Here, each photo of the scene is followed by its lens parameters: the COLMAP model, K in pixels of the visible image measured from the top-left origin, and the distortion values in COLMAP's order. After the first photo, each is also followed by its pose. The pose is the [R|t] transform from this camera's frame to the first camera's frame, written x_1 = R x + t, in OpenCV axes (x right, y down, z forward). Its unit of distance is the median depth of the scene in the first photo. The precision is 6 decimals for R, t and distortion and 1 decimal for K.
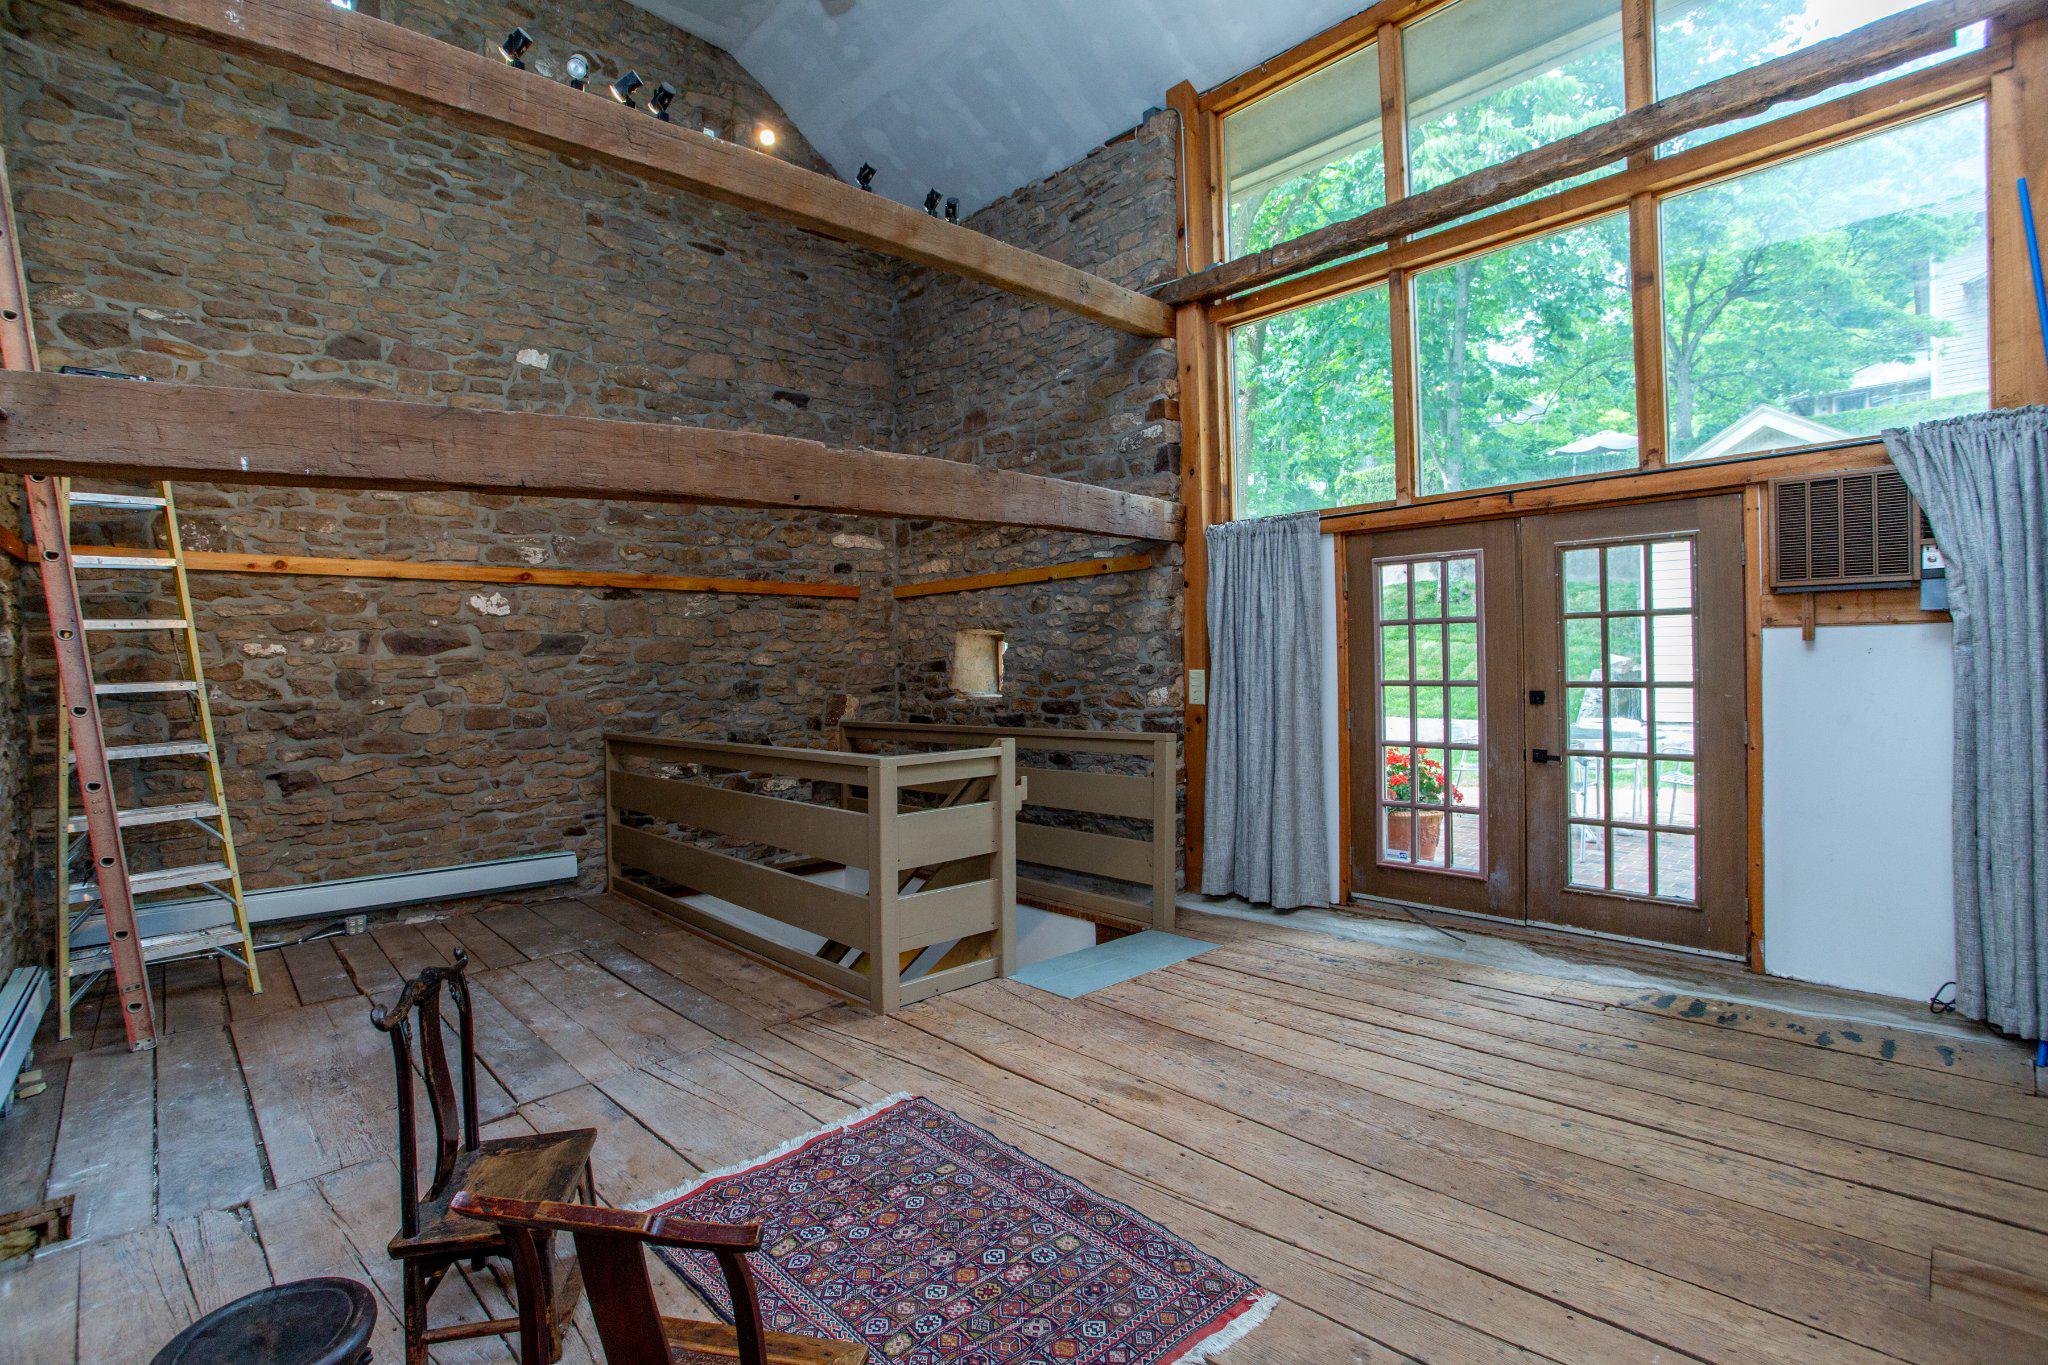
lens RADIAL K [[991.7, 0, 1024.0], [0, 991.7, 682.5], [0, 0, 1]] dist [-0.079256, 0.038463]
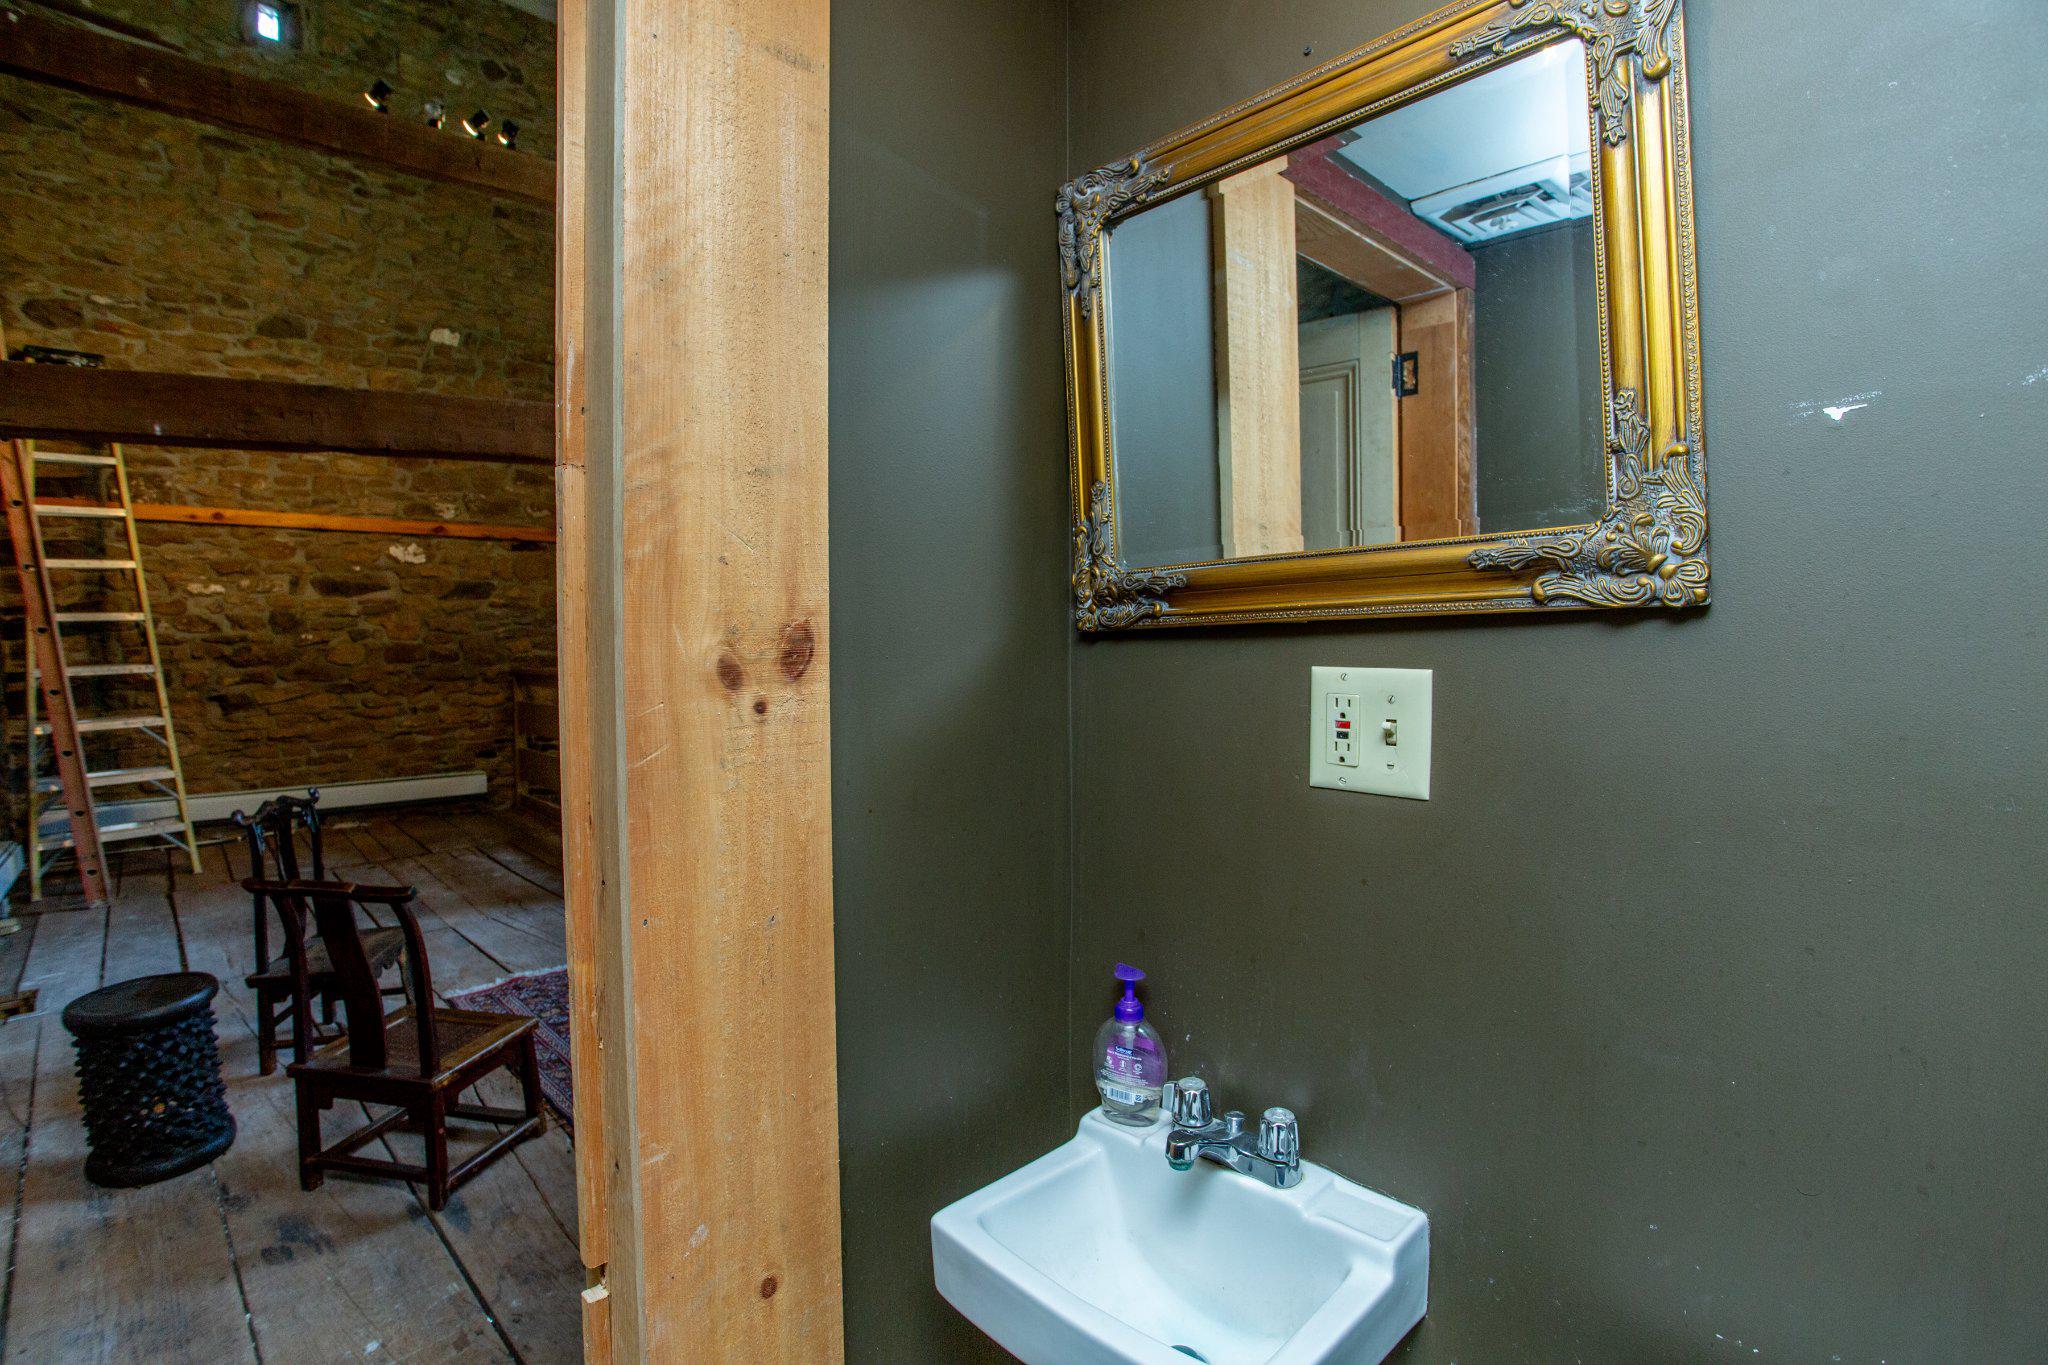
lens RADIAL K [[990.0, 0, 1015.8], [0, 990.0, 677.9], [0, 0, 1]] dist [-0.078488, 0.034518]
pose [[0.999957, 0.007582, 0.005376, 0.186946], [-0.007721, 0.999622, 0.026382, 0.035433], [-0.005174, -0.026422, 0.999637, -0.165478]]
